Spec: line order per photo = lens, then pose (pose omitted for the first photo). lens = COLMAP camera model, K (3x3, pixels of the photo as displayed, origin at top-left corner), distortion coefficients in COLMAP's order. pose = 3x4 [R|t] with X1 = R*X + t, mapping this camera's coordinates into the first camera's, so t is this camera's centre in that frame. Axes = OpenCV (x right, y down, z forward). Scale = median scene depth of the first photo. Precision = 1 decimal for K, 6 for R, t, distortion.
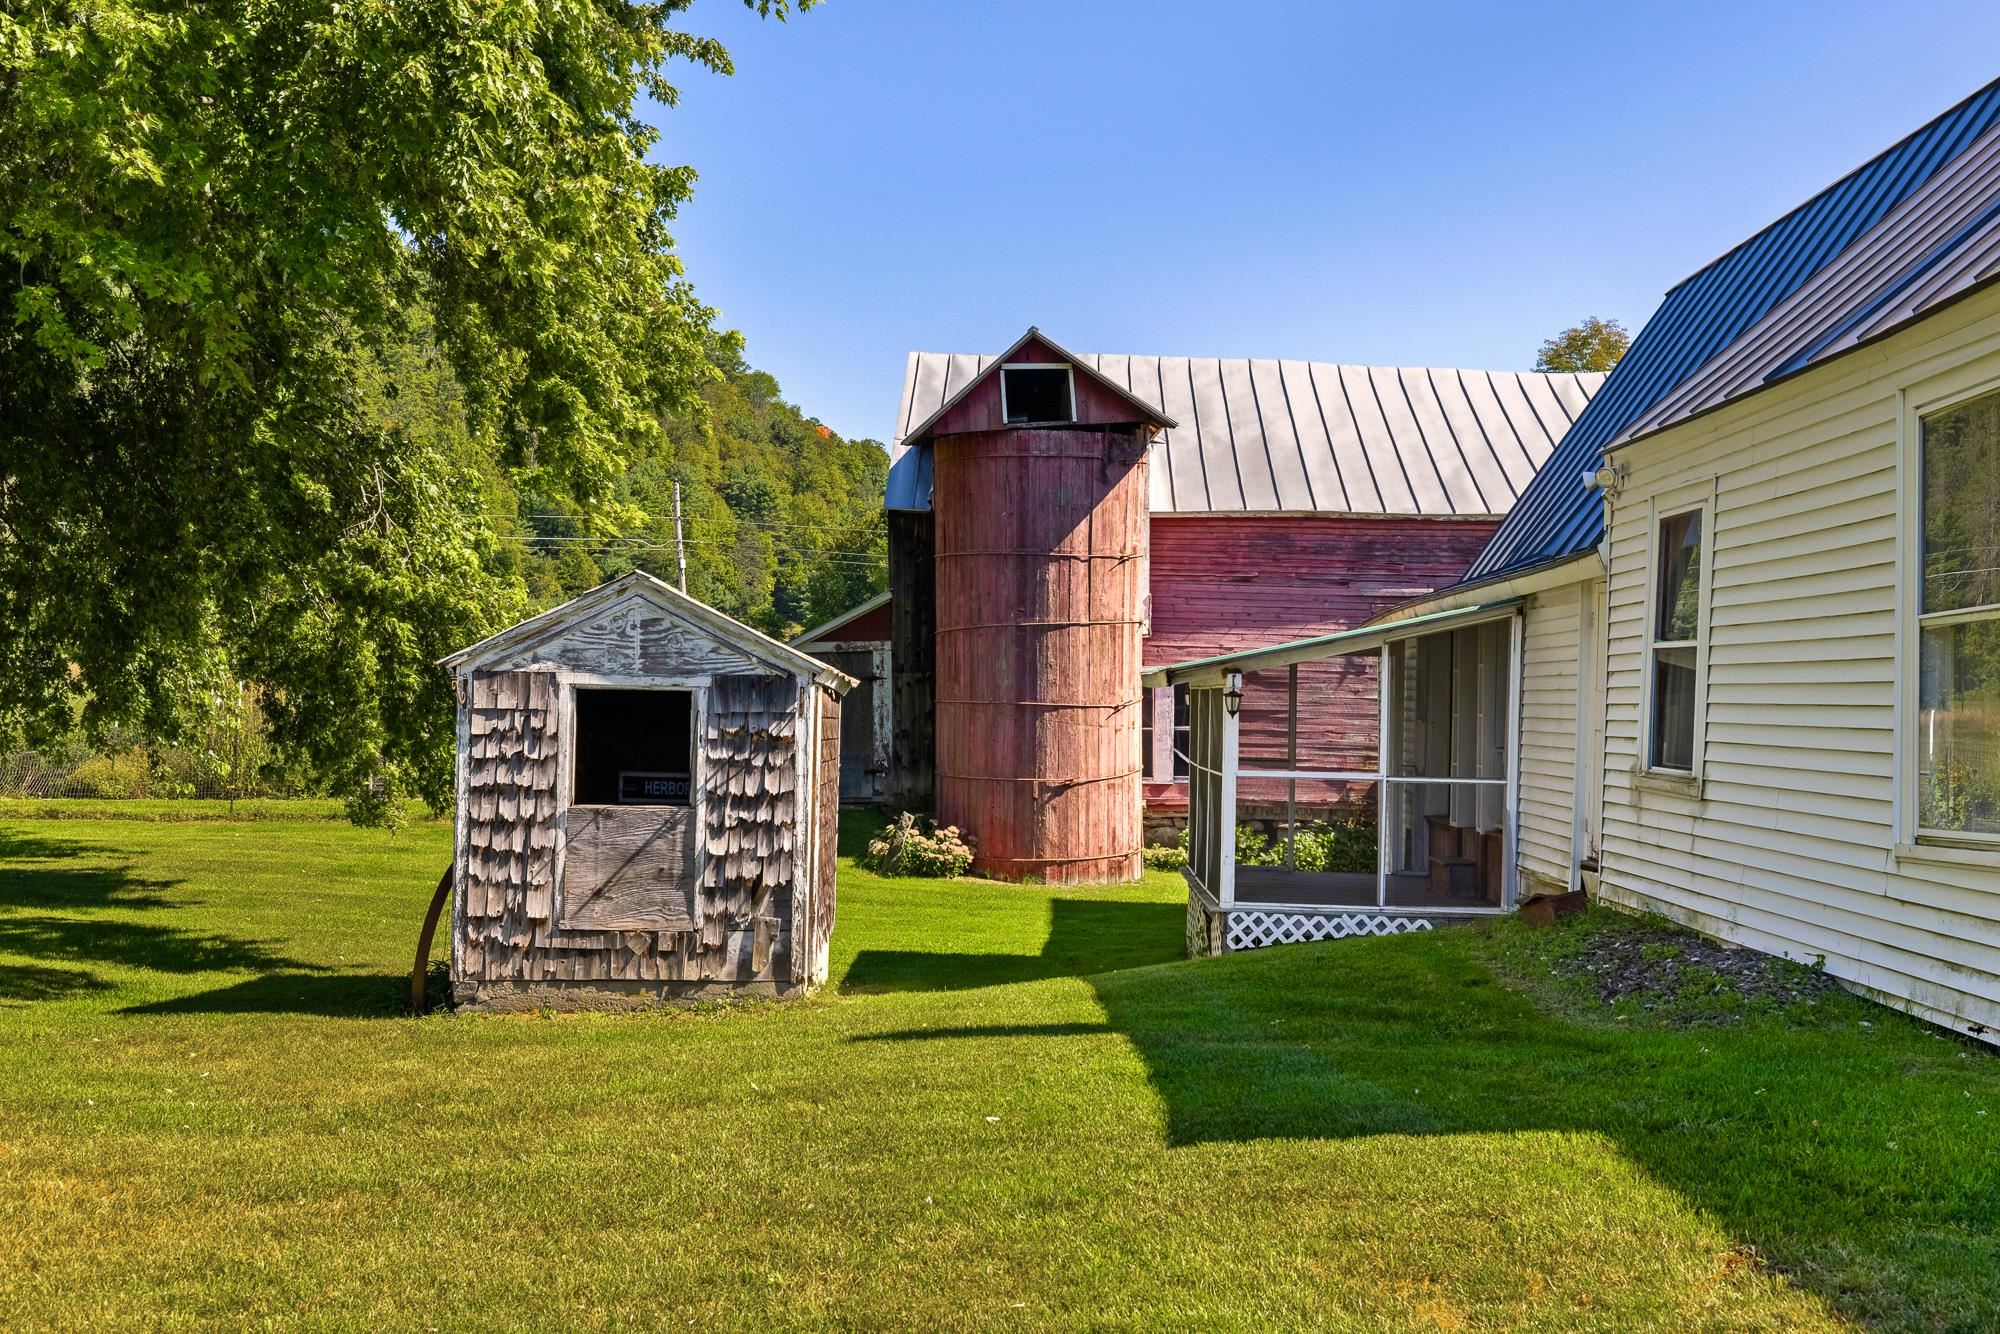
lens RADIAL K [[2006.7, 0, 1008.7], [0, 2006.7, 637.3], [0, 0, 1]] dist [-0.005675, 0.021341]
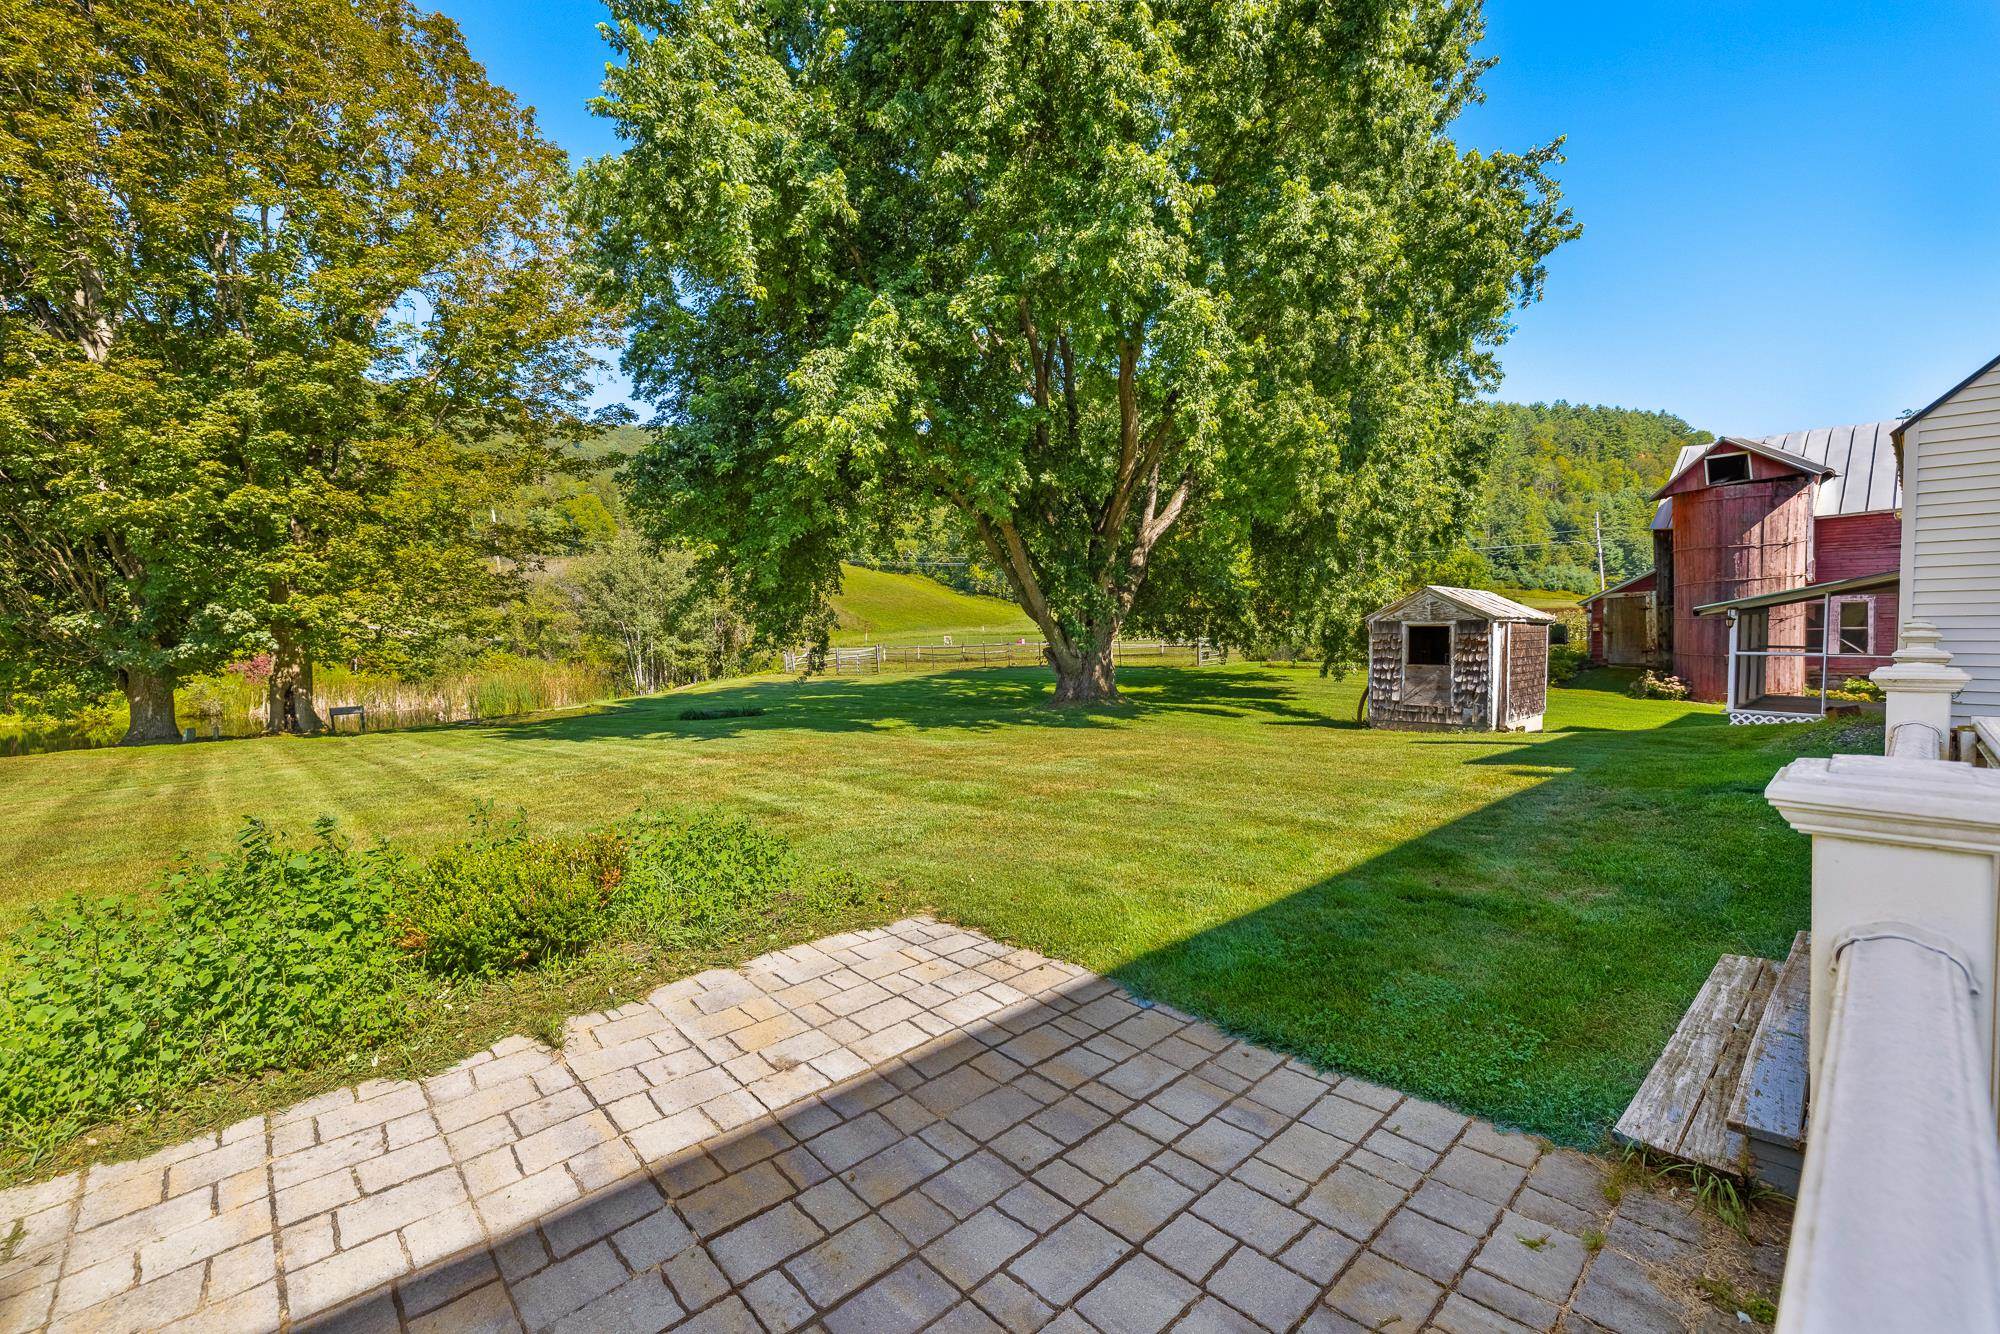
lens RADIAL K [[862.8, 0, 994.8], [0, 862.8, 618.6], [0, 0, 1]] dist [-0.001191, -0.000193]
pose [[0.676099, -0.033598, -0.736044, 0.319916], [0.054875, 0.998482, 0.004828, -0.026739], [0.734764, -0.043655, 0.676916, -0.337937]]
